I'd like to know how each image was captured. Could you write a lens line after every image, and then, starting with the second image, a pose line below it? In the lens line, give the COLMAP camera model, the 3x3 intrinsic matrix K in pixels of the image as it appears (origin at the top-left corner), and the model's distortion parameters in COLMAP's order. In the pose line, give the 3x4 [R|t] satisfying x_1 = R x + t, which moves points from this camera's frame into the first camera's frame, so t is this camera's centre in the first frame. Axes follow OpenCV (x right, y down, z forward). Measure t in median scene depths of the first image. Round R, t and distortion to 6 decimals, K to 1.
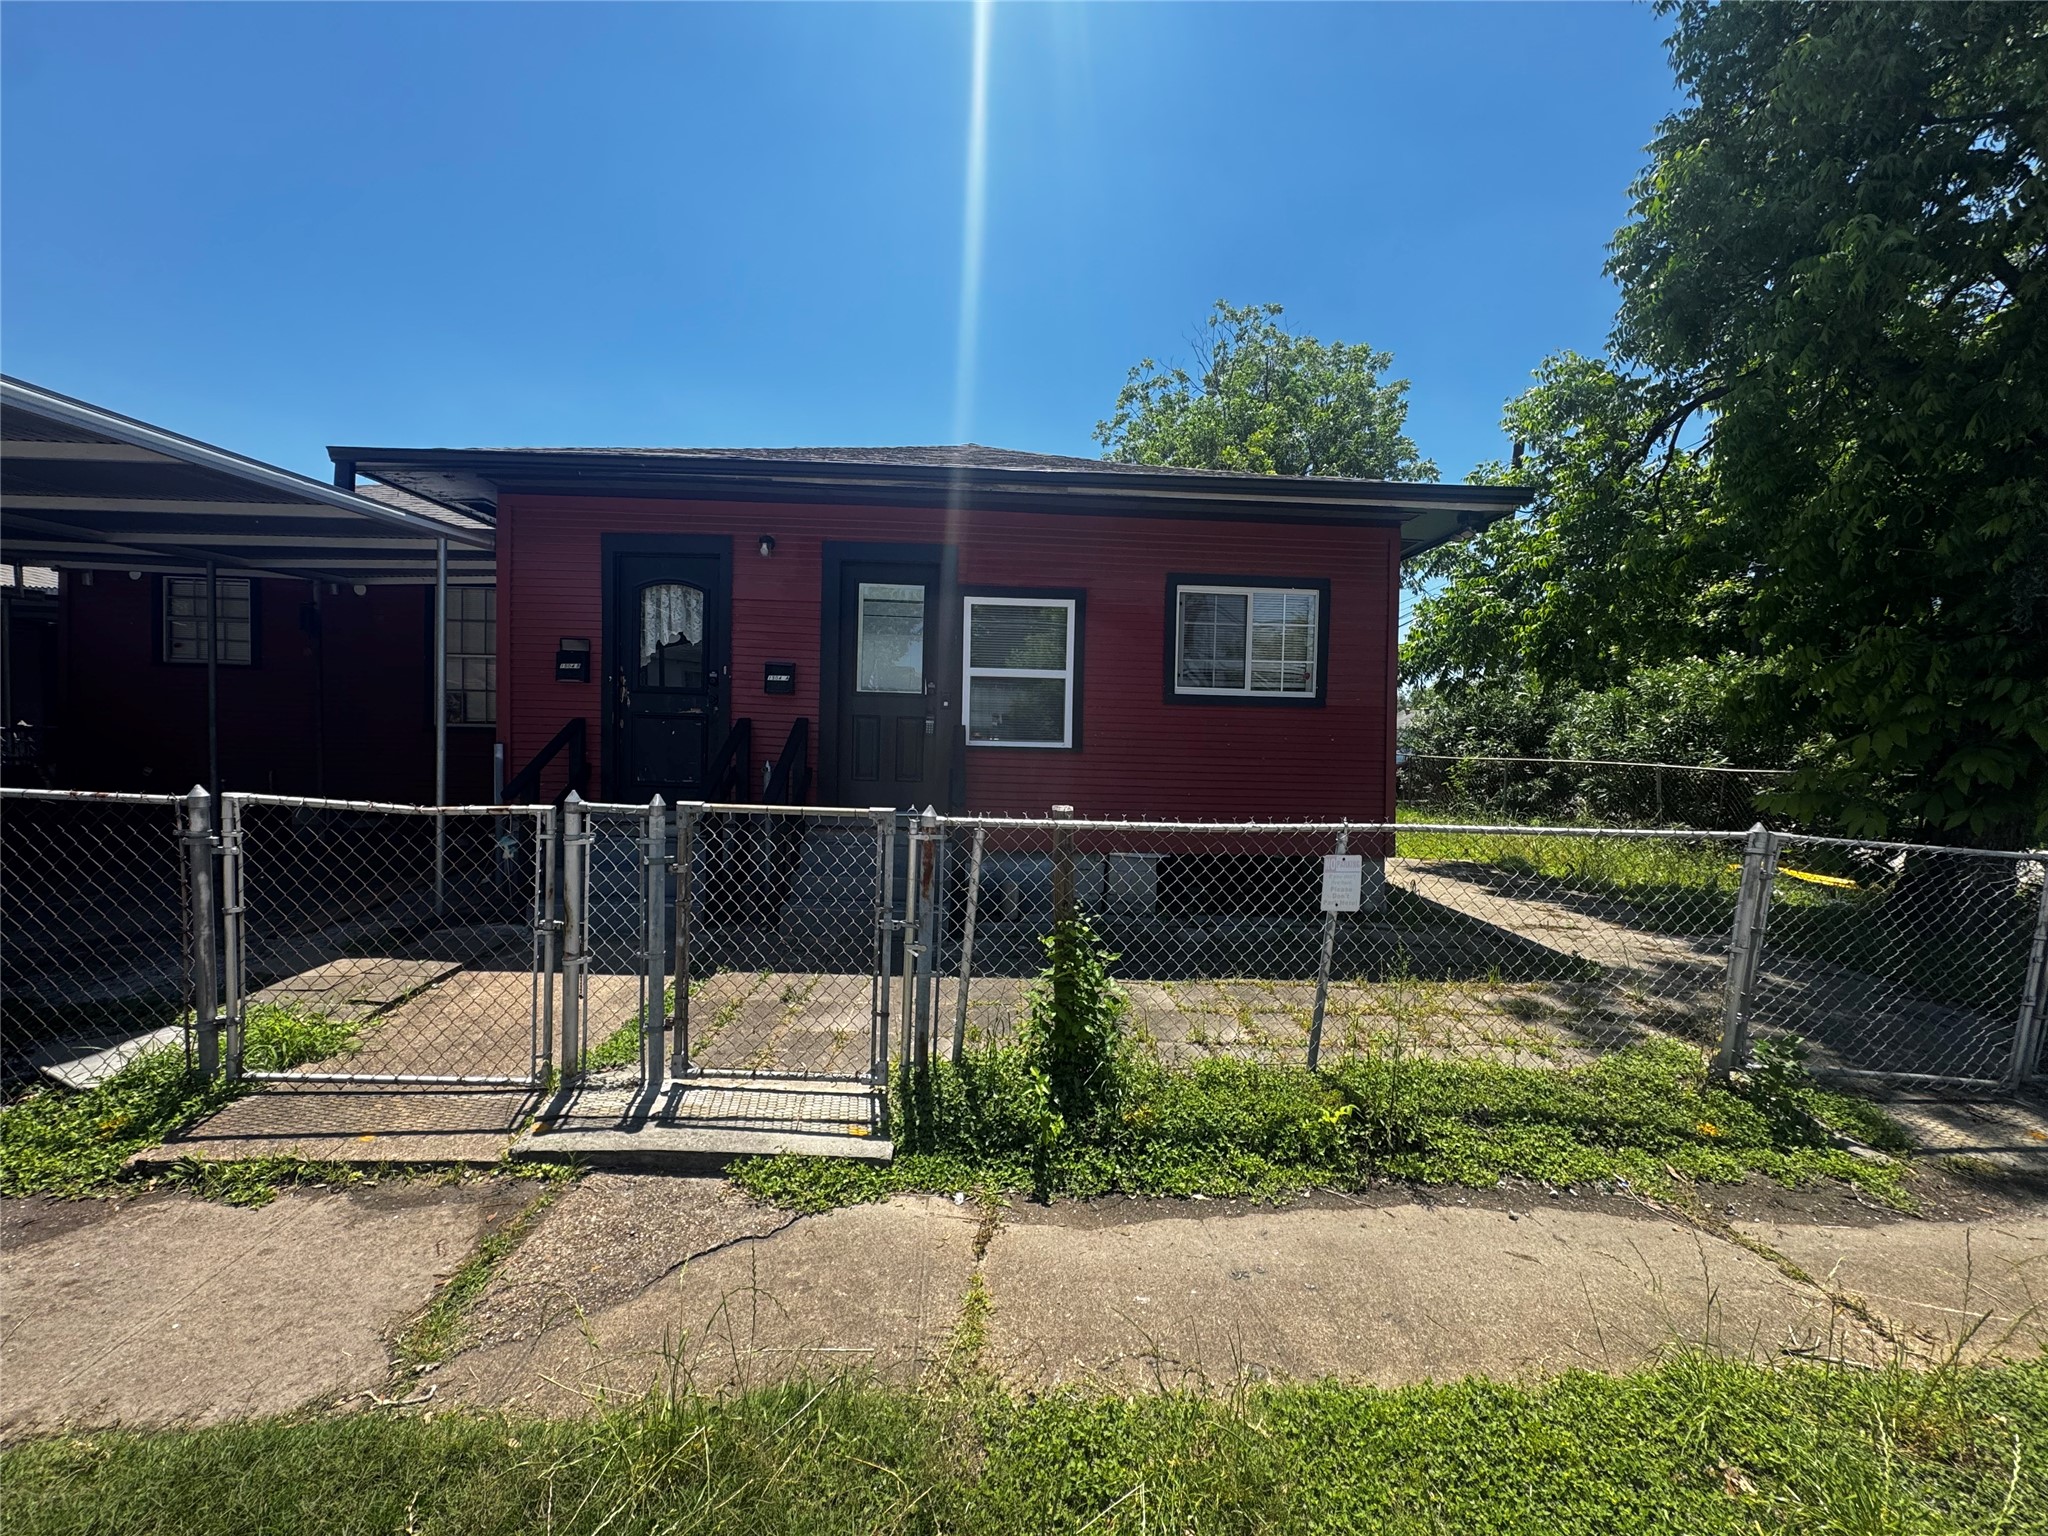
lens RADIAL K [[817.0, 0, 1019.0], [0, 817.0, 773.8], [0, 0, 1]] dist [-0.002287, -0.000002]
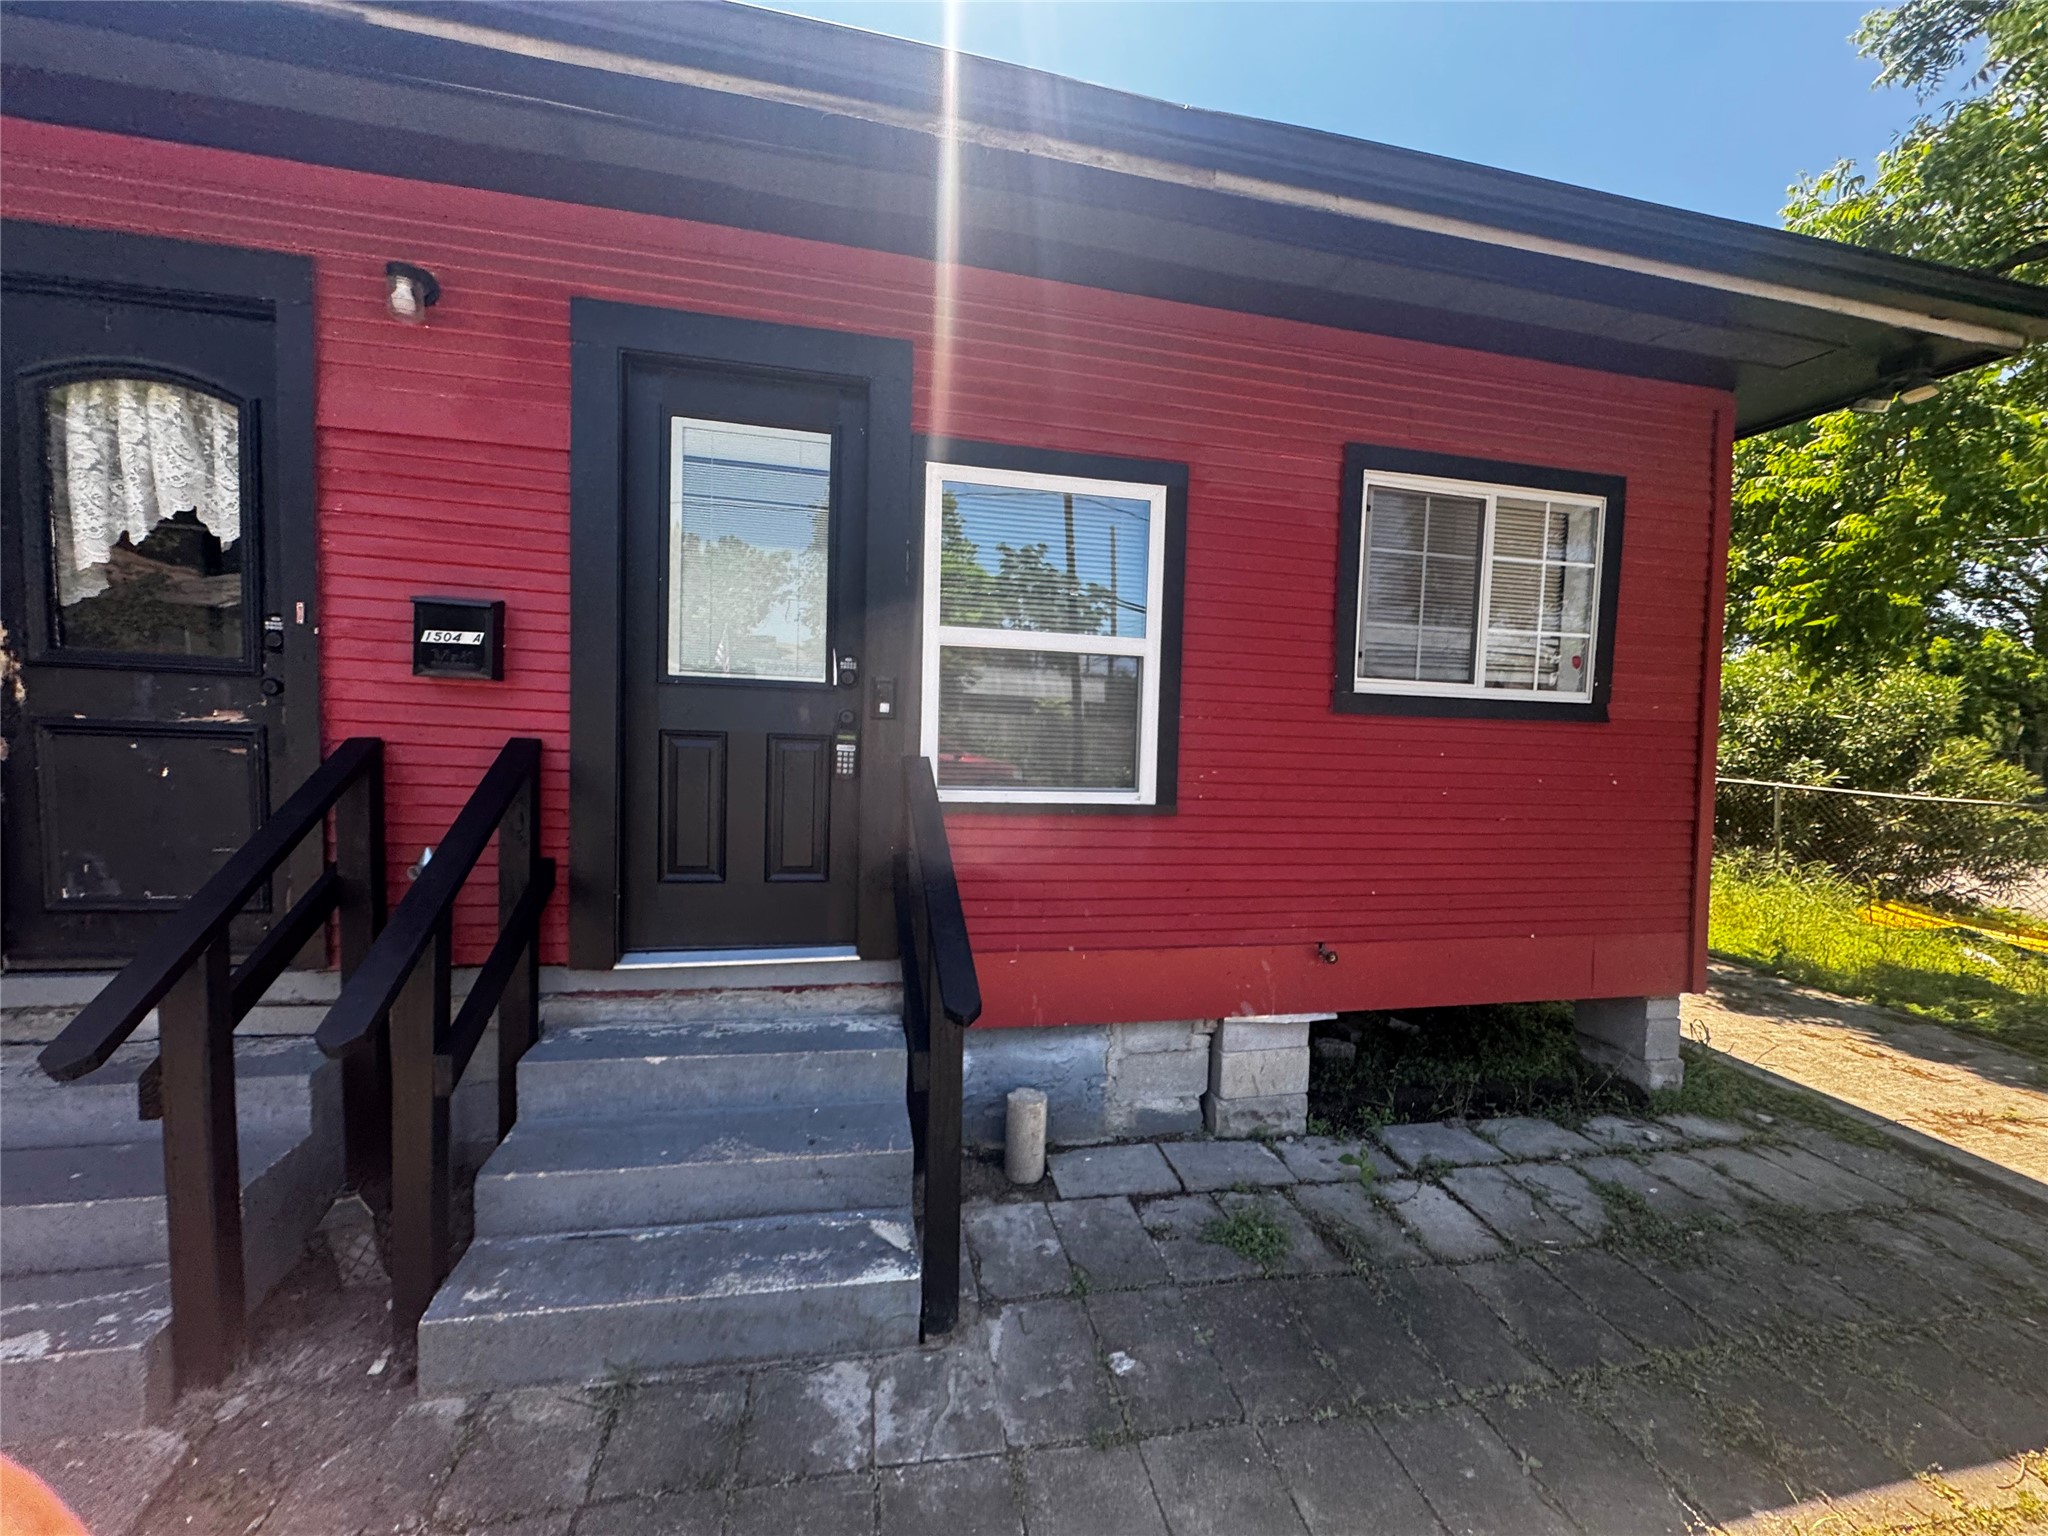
lens RADIAL K [[817.0, 0, 1025.4], [0, 817.0, 775.2], [0, 0, 1]] dist [-0.002287, -0.000002]
pose [[0.983671, -0.003040, 0.179951, -0.093336], [-0.001876, 0.999630, 0.027143, -0.061032], [-0.179967, -0.027037, 0.983301, 0.553105]]
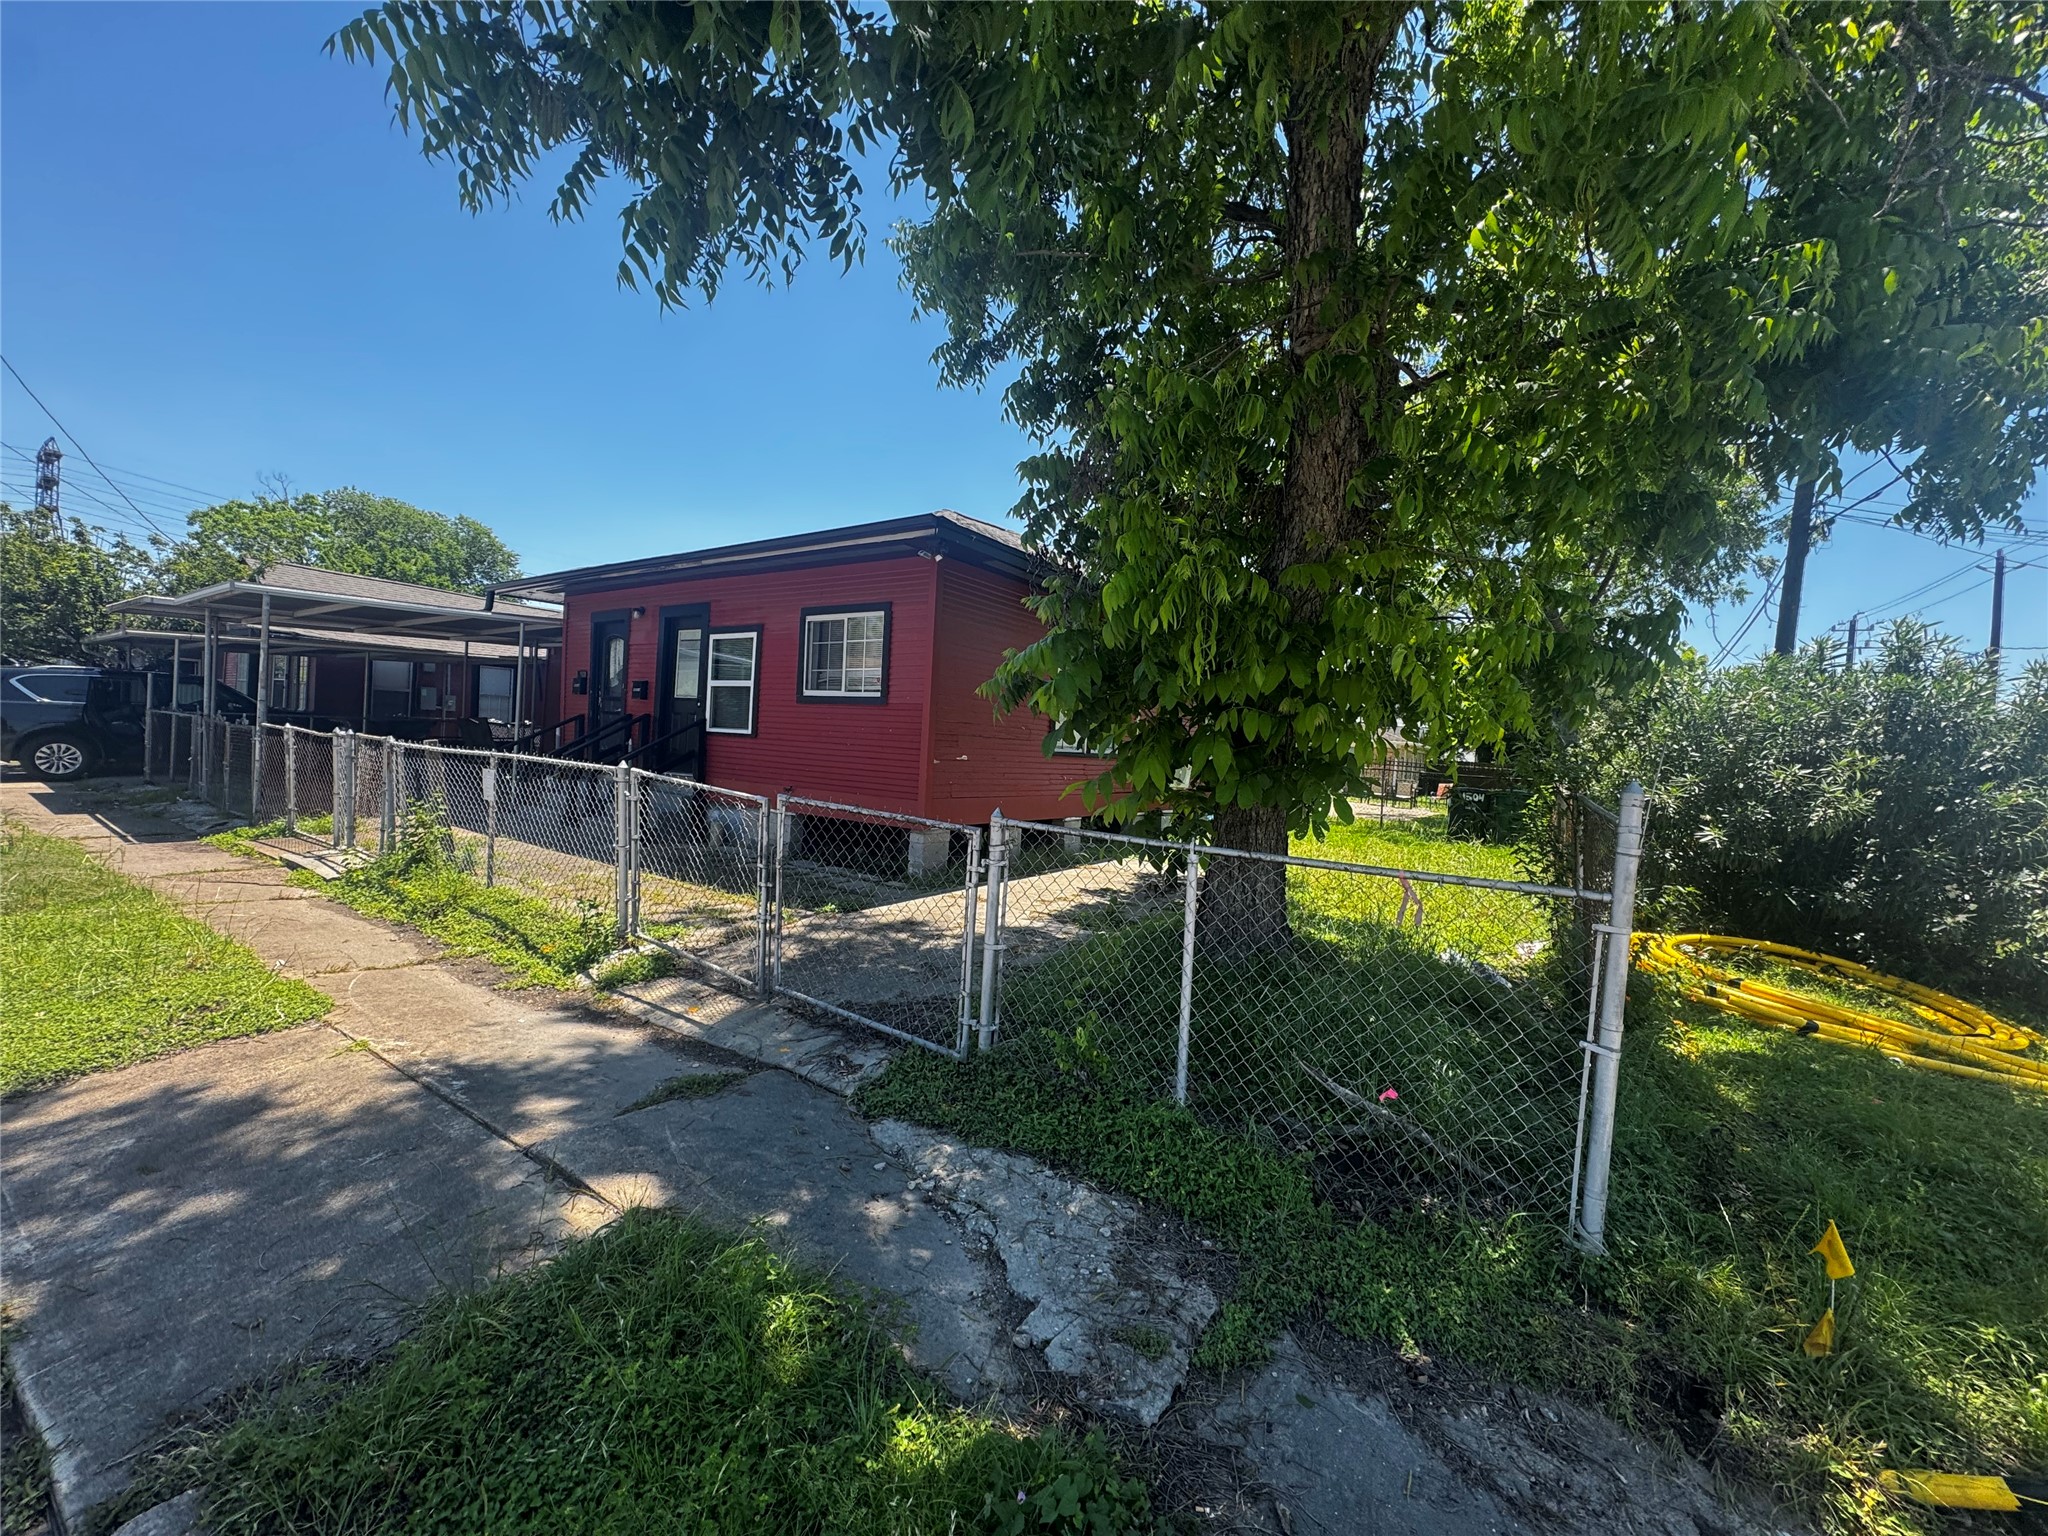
lens RADIAL K [[817.0, 0, 1023.0], [0, 817.0, 765.6], [0, 0, 1]] dist [-0.002287, -0.000002]
pose [[0.803233, 0.031511, -0.594831, 1.304952], [-0.065757, 0.997187, -0.035969, 0.043603], [0.592024, 0.068006, 0.803046, 0.136734]]
